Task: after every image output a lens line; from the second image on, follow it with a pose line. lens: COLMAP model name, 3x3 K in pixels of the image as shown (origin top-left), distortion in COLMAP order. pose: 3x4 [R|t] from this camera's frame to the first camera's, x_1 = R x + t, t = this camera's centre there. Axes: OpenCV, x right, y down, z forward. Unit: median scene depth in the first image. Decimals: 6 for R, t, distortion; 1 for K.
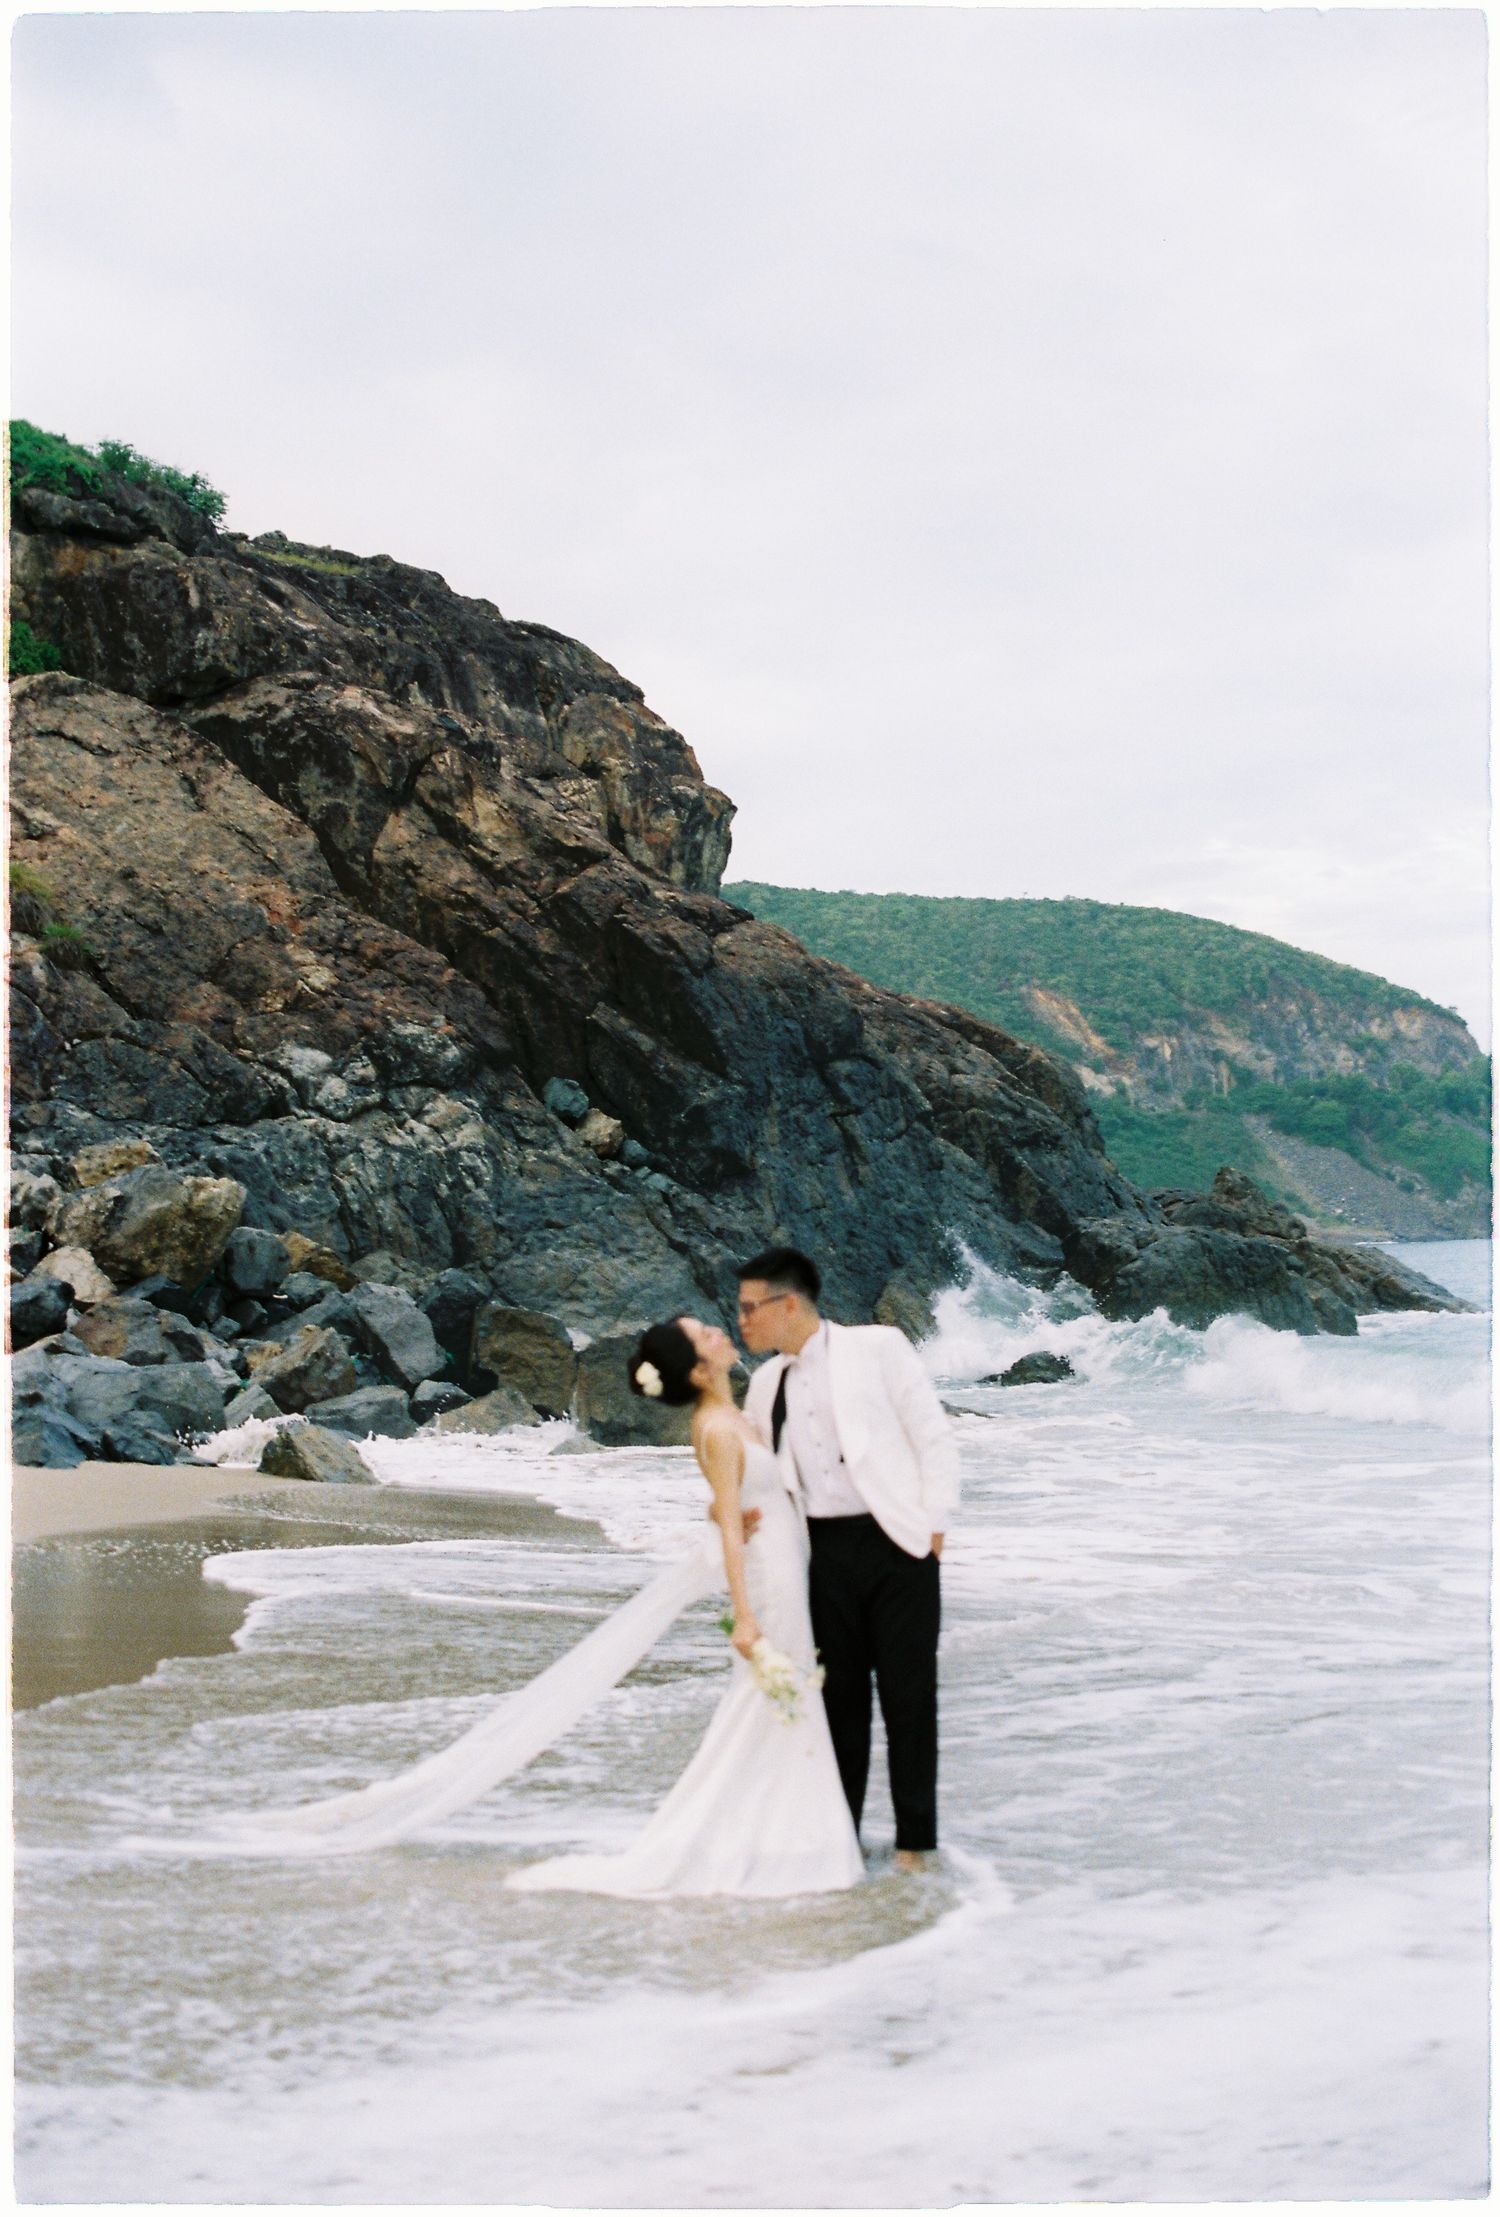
lens RADIAL K [[3218.4, 0, 750.0], [0, 3218.4, 1108.5], [0, 0, 1]] dist [-0.178546, 0.098081]
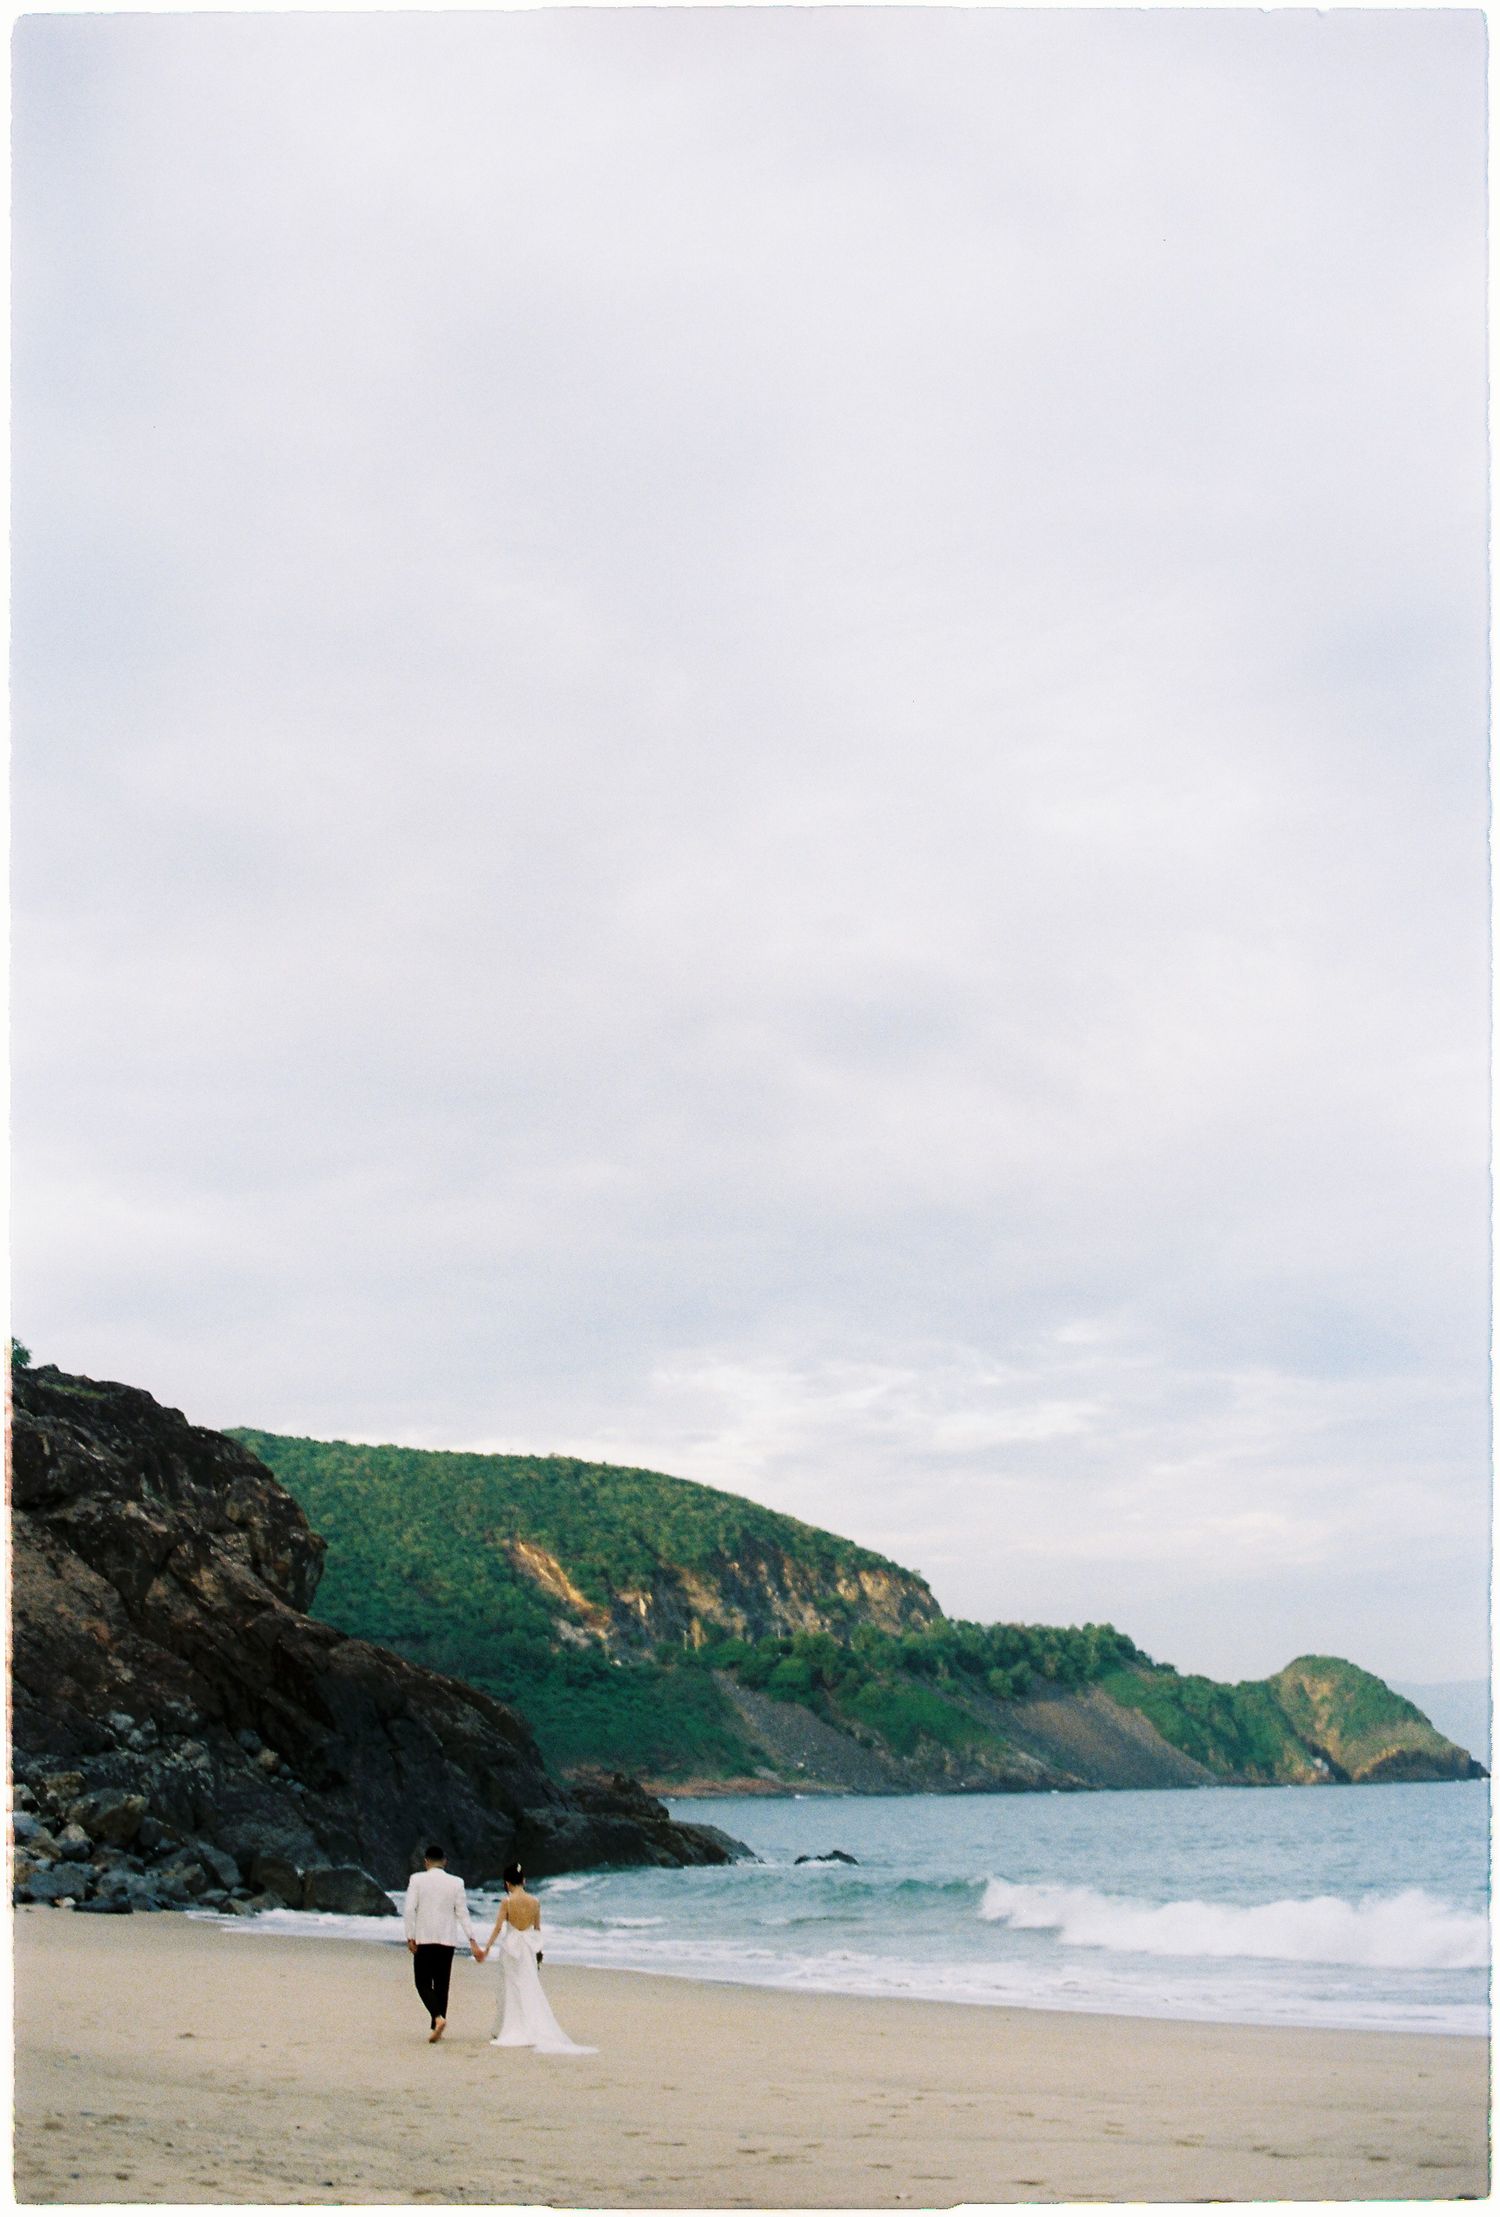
lens RADIAL K [[3218.4, 0, 750.0], [0, 3218.4, 1108.5], [0, 0, 1]] dist [-0.178546, 0.098081]
pose [[0.986787, 0.051611, 0.153585, -0.057226], [-0.025365, 0.985431, -0.168174, -0.047989], [-0.160027, 0.162056, 0.973719, -0.705462]]
